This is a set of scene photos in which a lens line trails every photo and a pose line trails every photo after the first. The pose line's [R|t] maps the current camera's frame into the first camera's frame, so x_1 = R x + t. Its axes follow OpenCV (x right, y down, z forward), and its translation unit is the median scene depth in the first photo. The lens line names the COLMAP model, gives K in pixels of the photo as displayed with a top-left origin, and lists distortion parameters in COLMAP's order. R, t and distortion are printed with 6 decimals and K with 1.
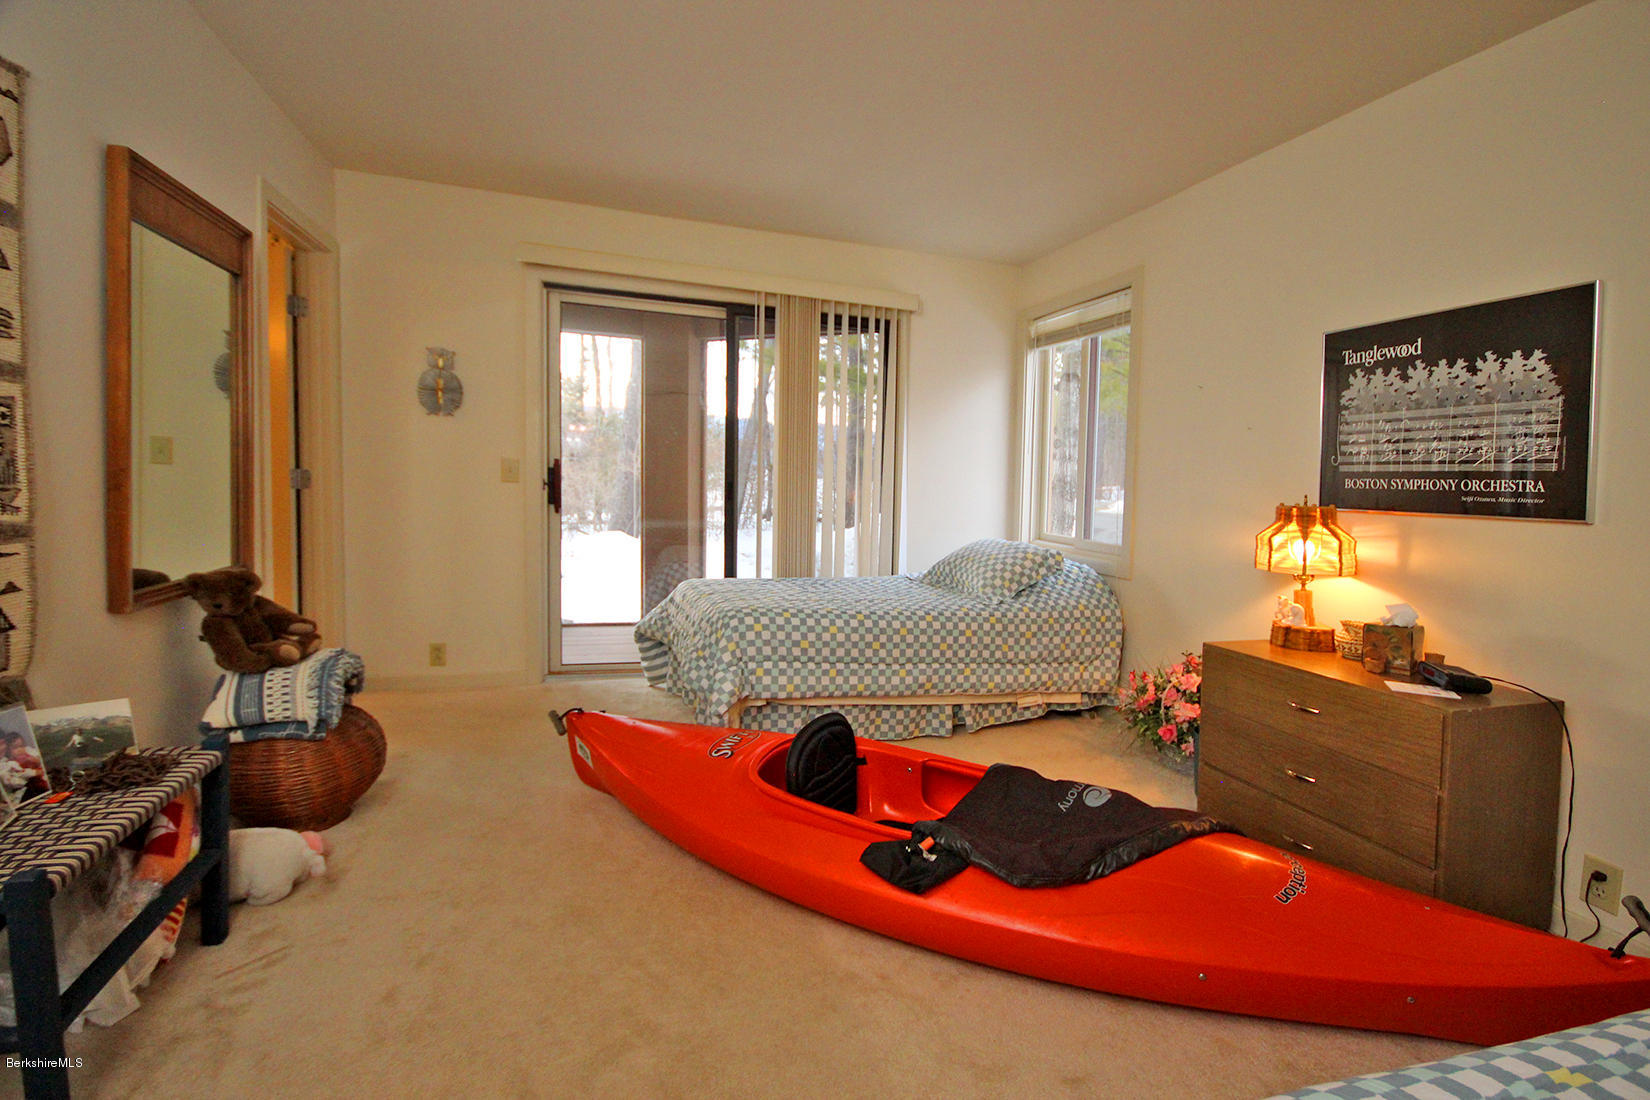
lens RADIAL K [[761.4, 0, 828.0], [0, 761.4, 540.6], [0, 0, 1]] dist [0.000165, -0.000264]
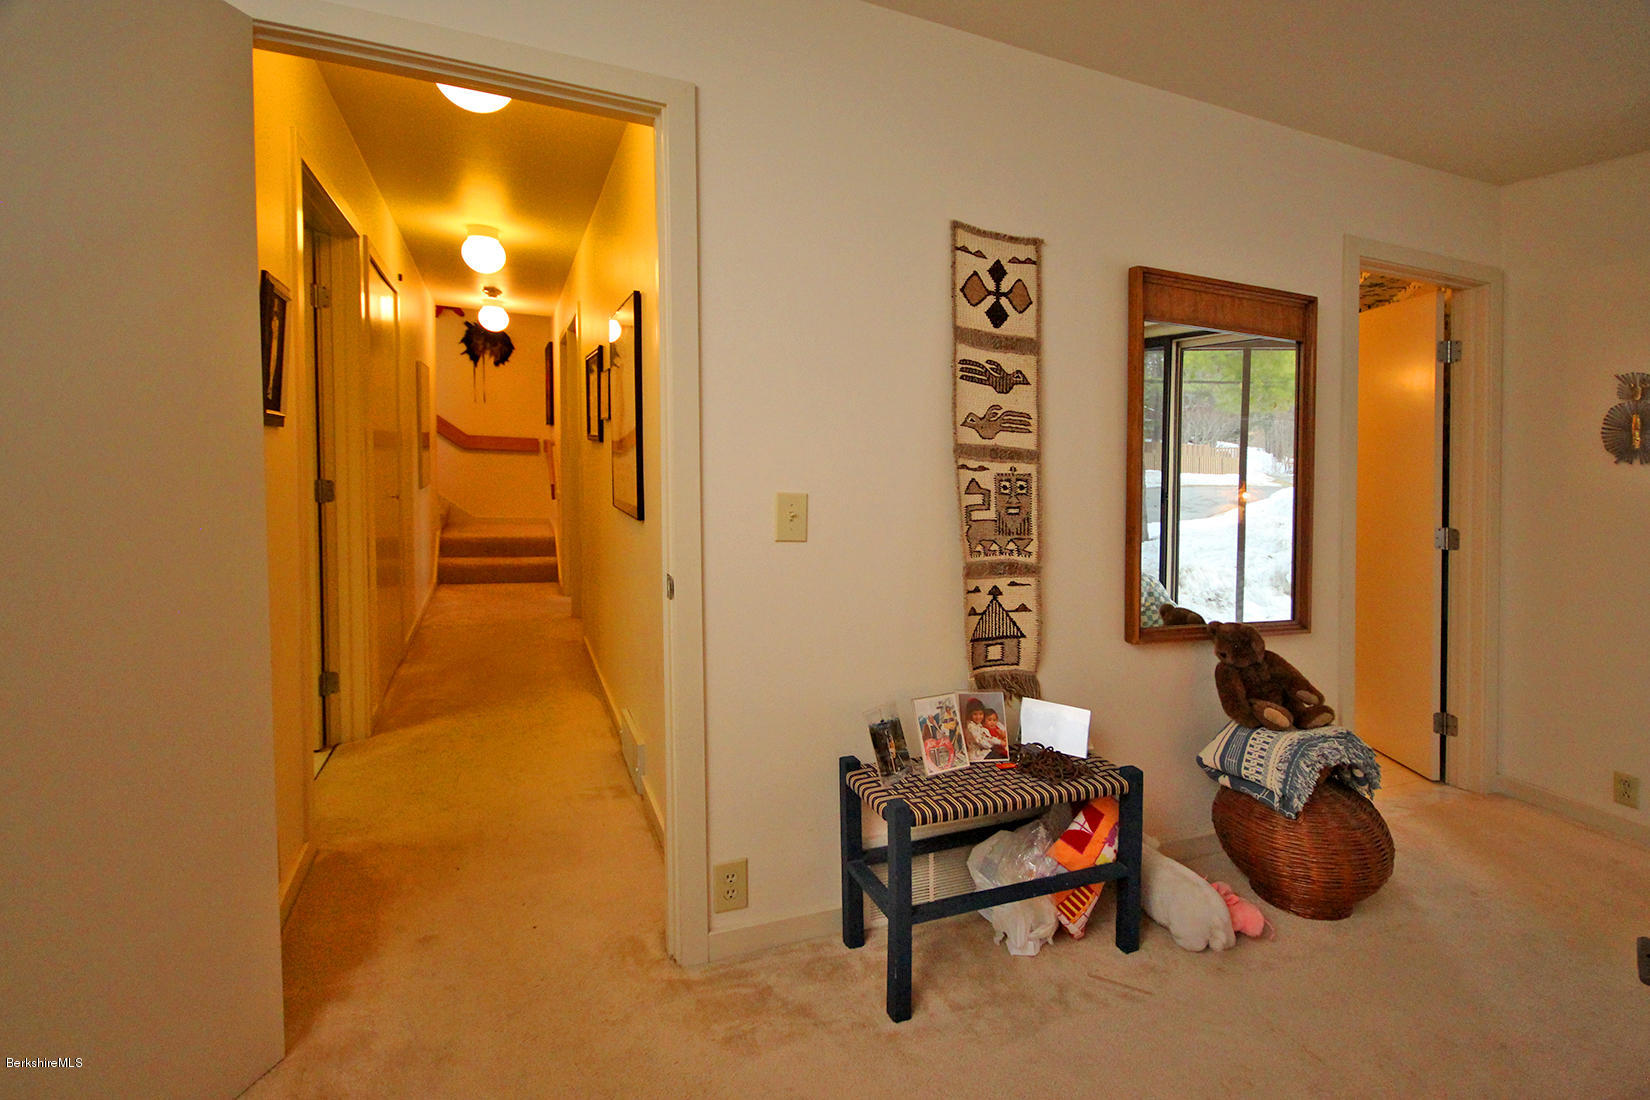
lens RADIAL K [[761.4, 0, 828.0], [0, 761.4, 540.6], [0, 0, 1]] dist [0.000165, -0.000264]
pose [[0.152442, 0.067271, -0.986020, 0.228899], [-0.127548, 0.990677, 0.047870, -0.076664], [0.980047, 0.118468, 0.159601, 0.376500]]
